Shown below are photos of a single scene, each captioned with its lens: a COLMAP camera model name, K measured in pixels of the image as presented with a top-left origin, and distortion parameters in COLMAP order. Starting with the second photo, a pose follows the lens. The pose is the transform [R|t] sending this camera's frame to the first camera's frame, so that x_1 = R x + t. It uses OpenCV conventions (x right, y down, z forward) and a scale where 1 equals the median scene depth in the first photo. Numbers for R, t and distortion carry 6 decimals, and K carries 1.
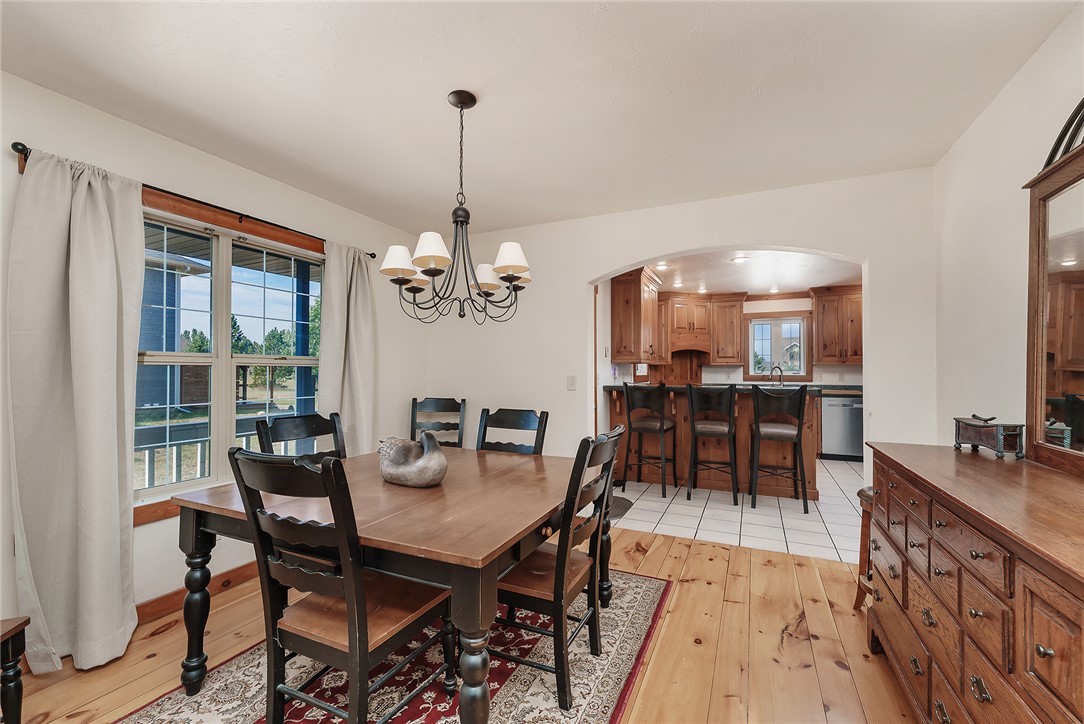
lens RADIAL K [[446.7, 0, 549.5], [0, 446.7, 366.6], [0, 0, 1]] dist [0.006661, -0.002660]
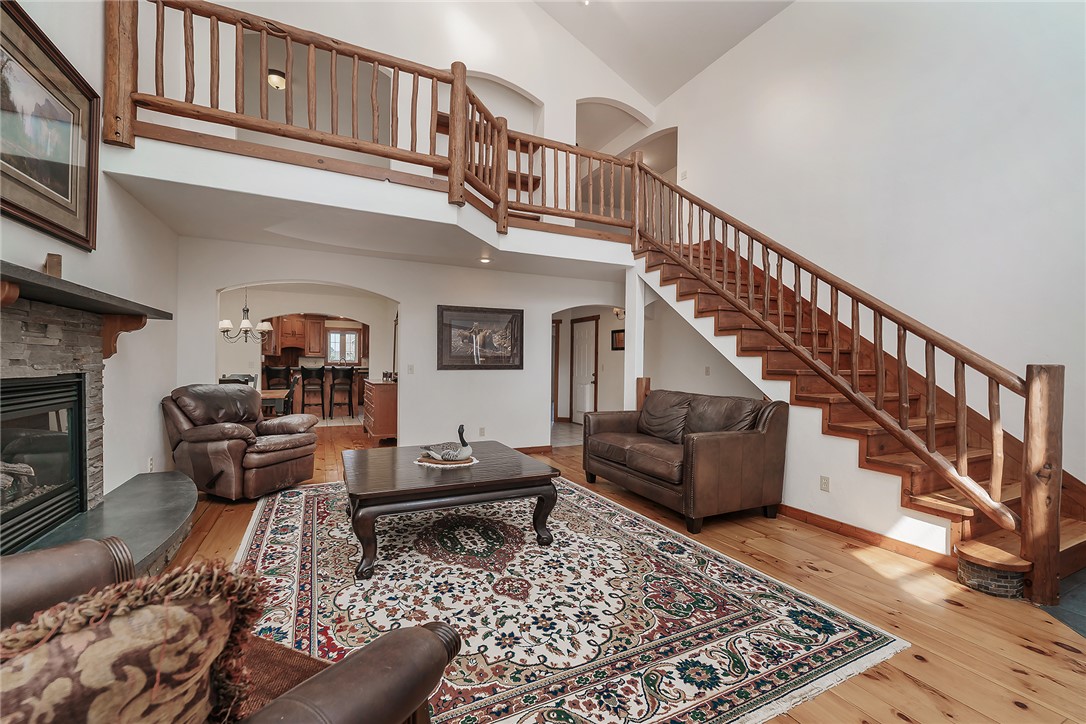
lens RADIAL K [[447.5, 0, 537.1], [0, 447.5, 361.1], [0, 0, 1]] dist [0.006661, -0.002660]
pose [[0.642026, 0.009715, 0.766621, -0.391851], [-0.017756, 0.999840, 0.002200, -0.005120], [-0.766477, -0.015025, 0.642096, -0.794000]]
